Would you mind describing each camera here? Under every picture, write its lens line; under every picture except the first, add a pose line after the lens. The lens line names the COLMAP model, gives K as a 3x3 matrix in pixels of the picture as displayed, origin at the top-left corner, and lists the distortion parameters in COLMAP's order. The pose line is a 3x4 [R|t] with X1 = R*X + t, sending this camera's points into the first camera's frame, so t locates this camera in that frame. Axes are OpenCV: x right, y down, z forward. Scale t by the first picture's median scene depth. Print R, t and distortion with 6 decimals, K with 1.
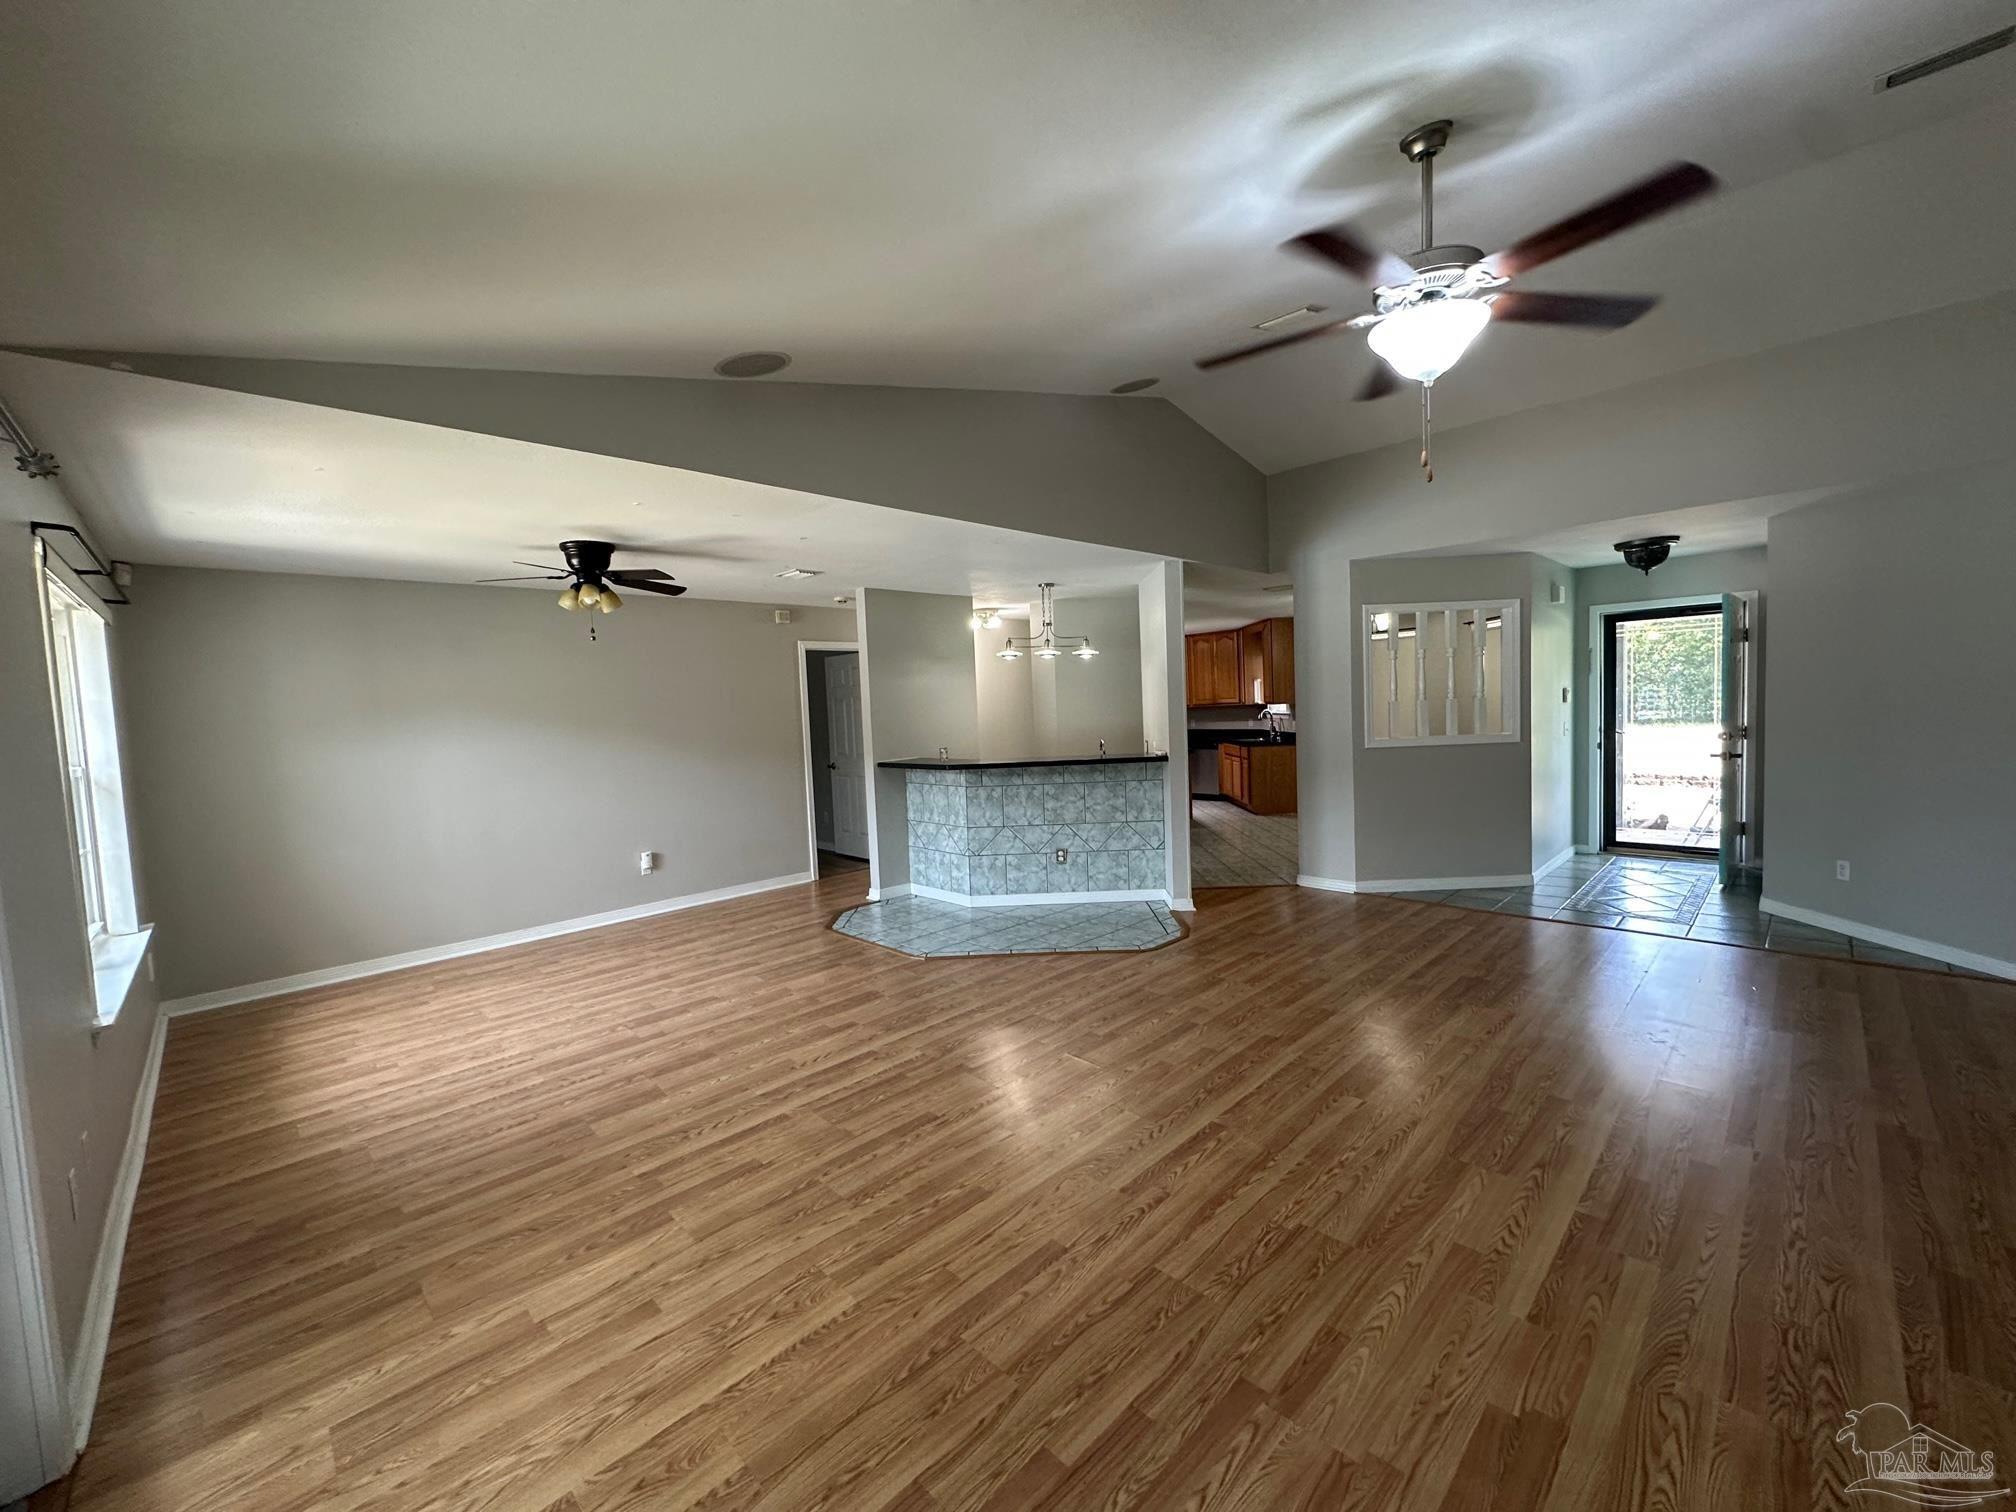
lens RADIAL K [[803.5, 0, 1004.0], [0, 803.5, 747.6], [0, 0, 1]] dist [-0.002628, 0.000033]
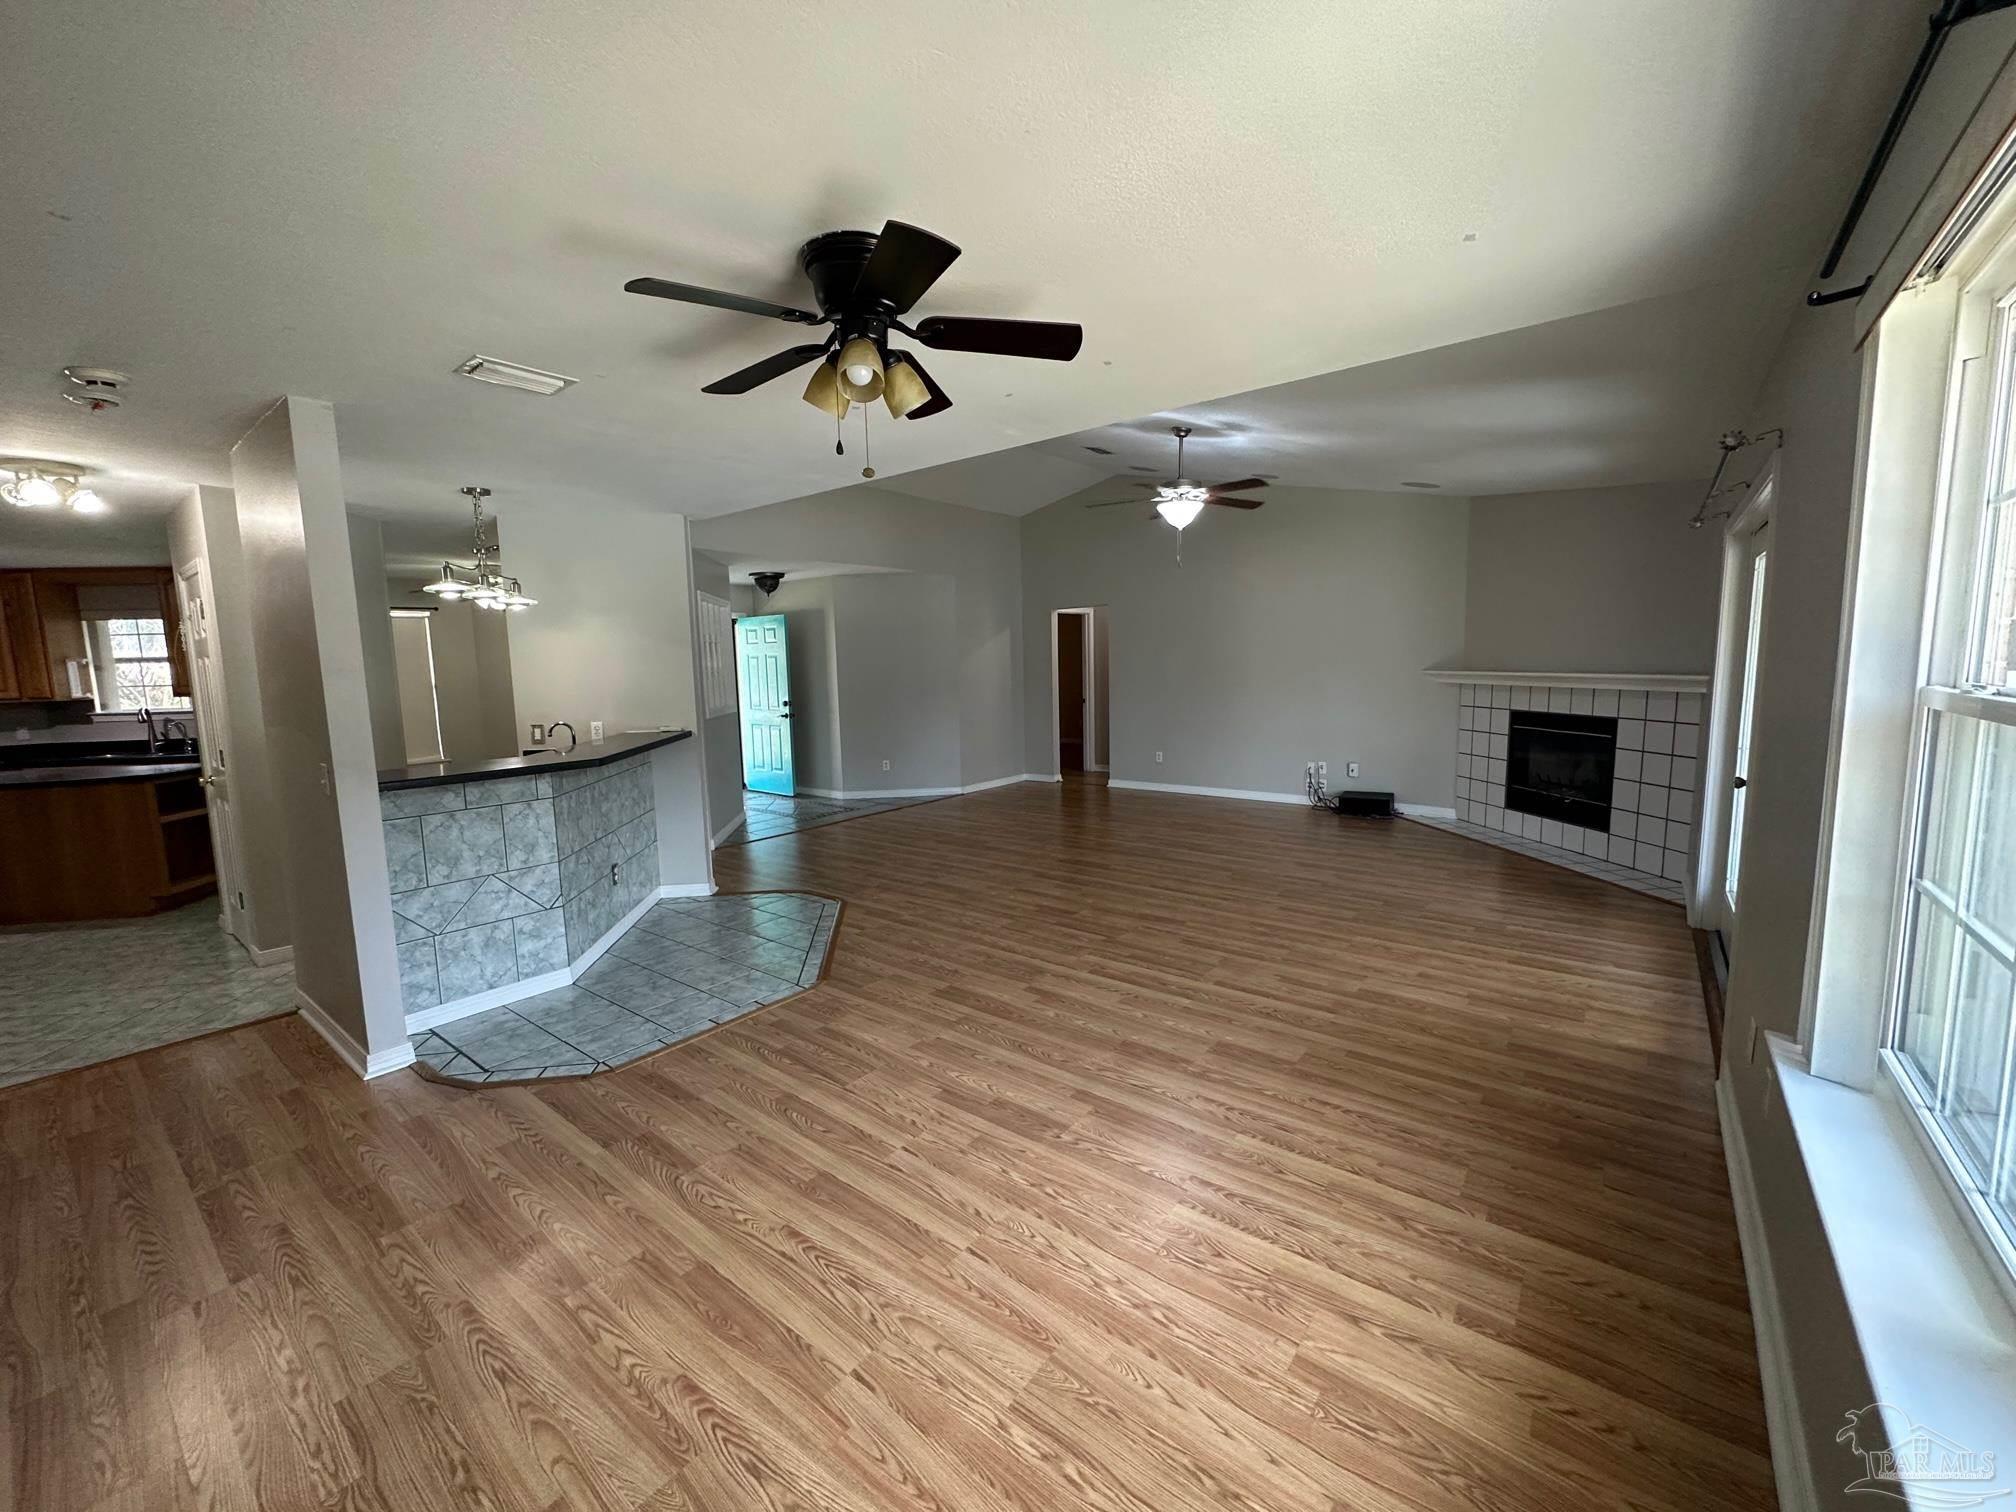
lens RADIAL K [[803.5, 0, 1012.0], [0, 803.5, 757.3], [0, 0, 1]] dist [-0.002628, 0.000033]
pose [[-0.135103, -0.072316, 0.988189, -1.149339], [0.083608, 0.992944, 0.084095, -0.007984], [-0.987298, 0.093982, -0.128103, 1.166030]]
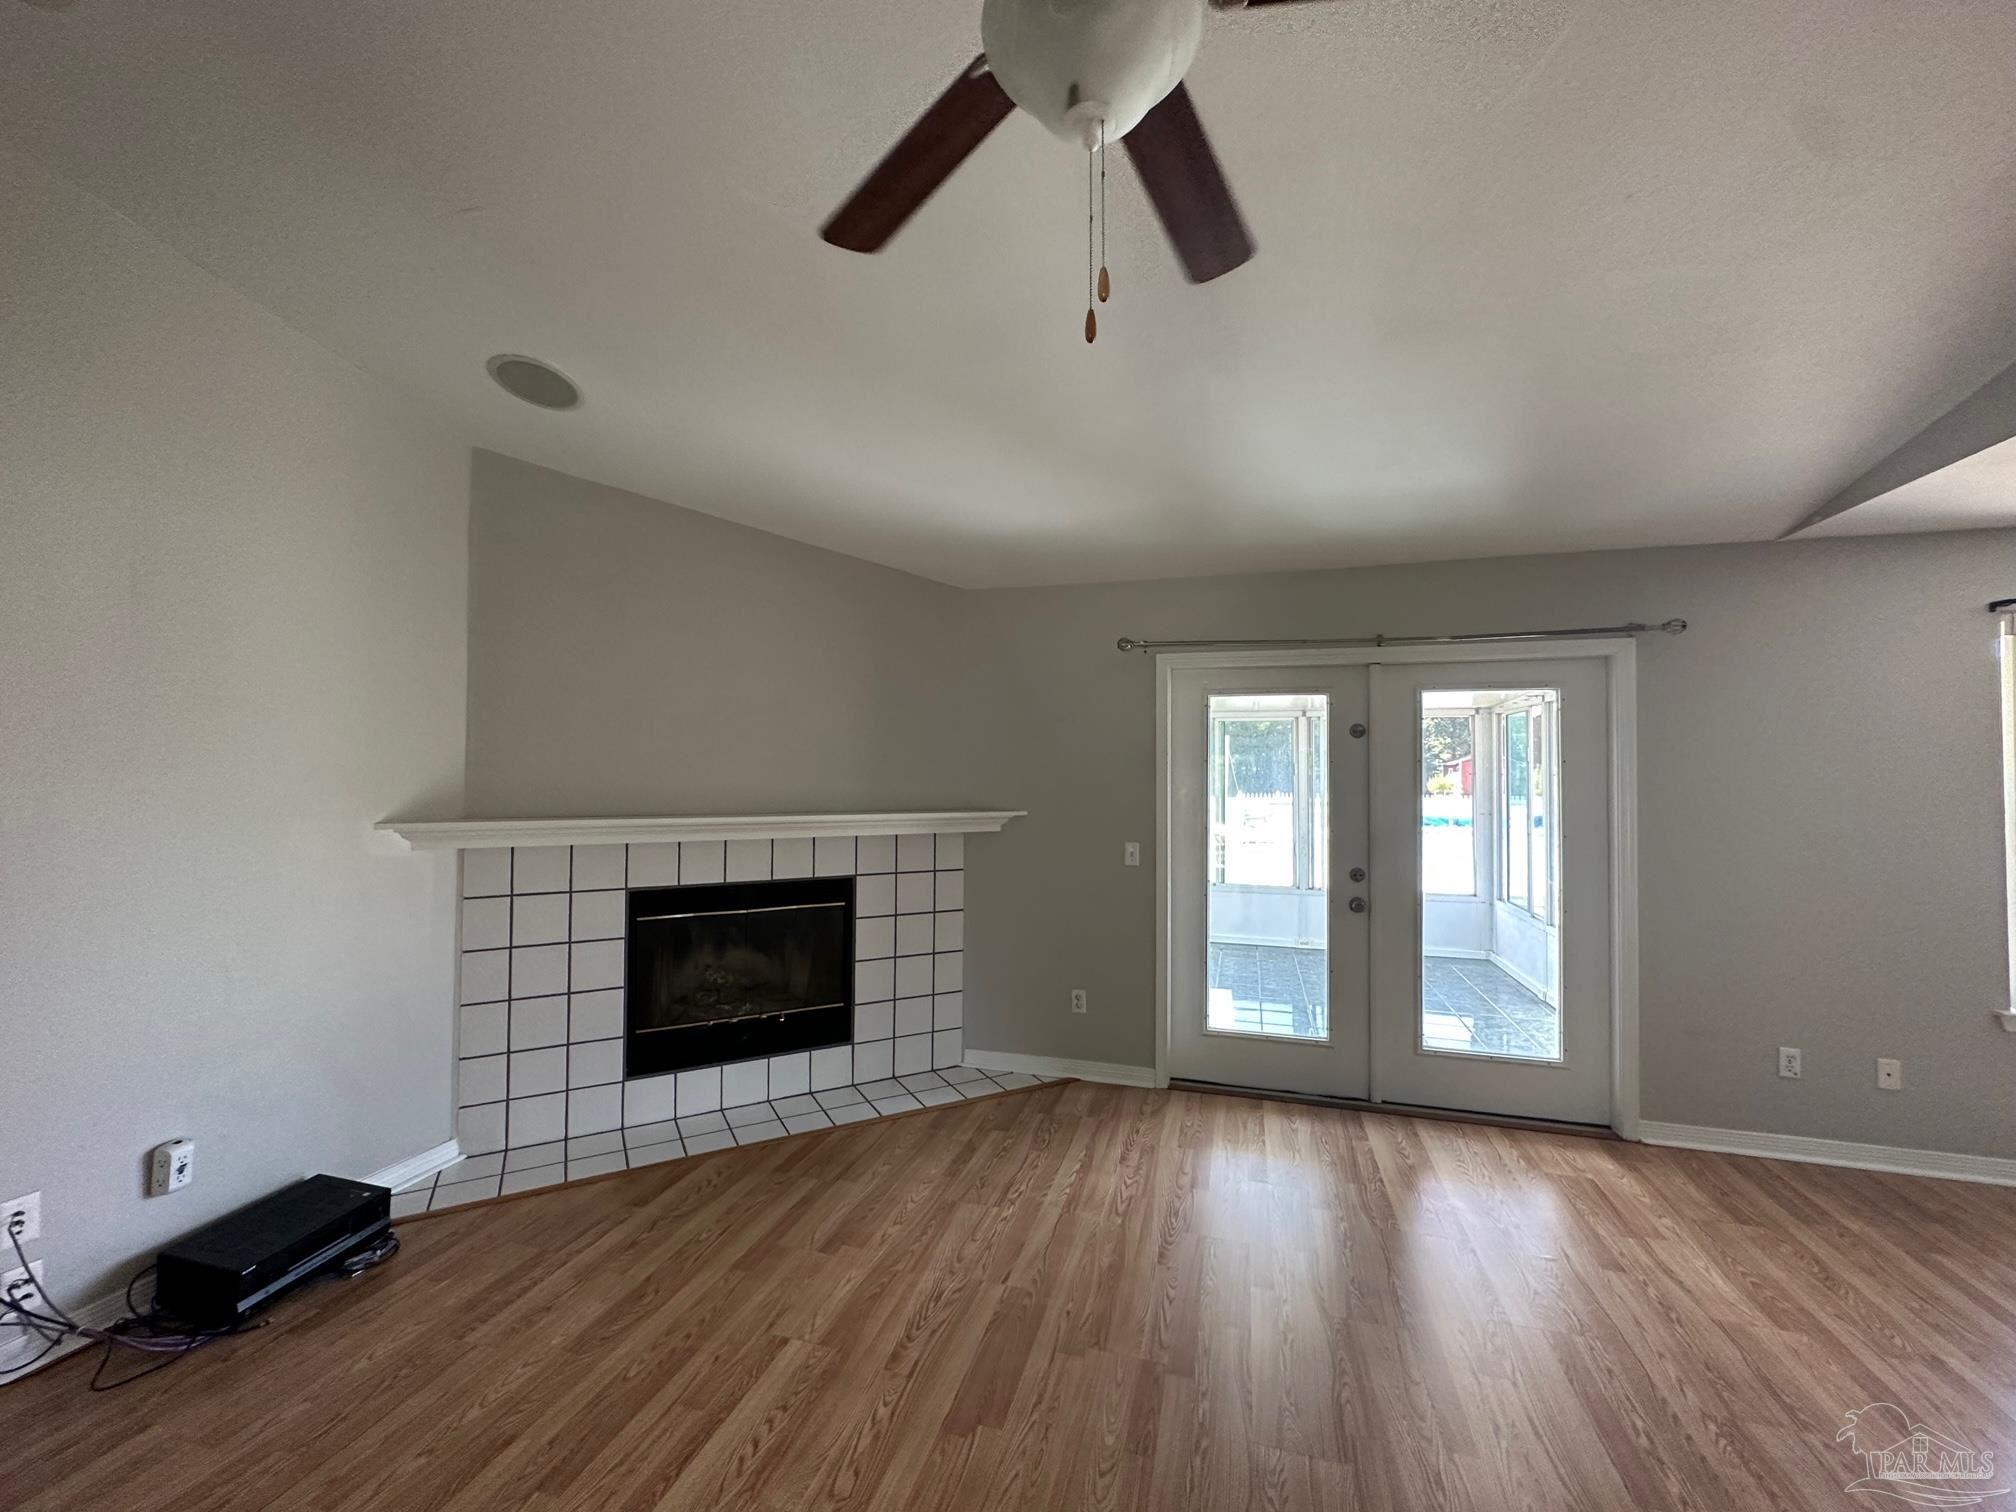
lens RADIAL K [[803.5, 0, 1007.5], [0, 803.5, 762.1], [0, 0, 1]] dist [-0.002628, 0.000033]
pose [[-0.870100, 0.031139, -0.491891, 0.501322], [0.004624, 0.998474, 0.055029, -0.065641], [0.492854, 0.045607, -0.868916, 0.866140]]
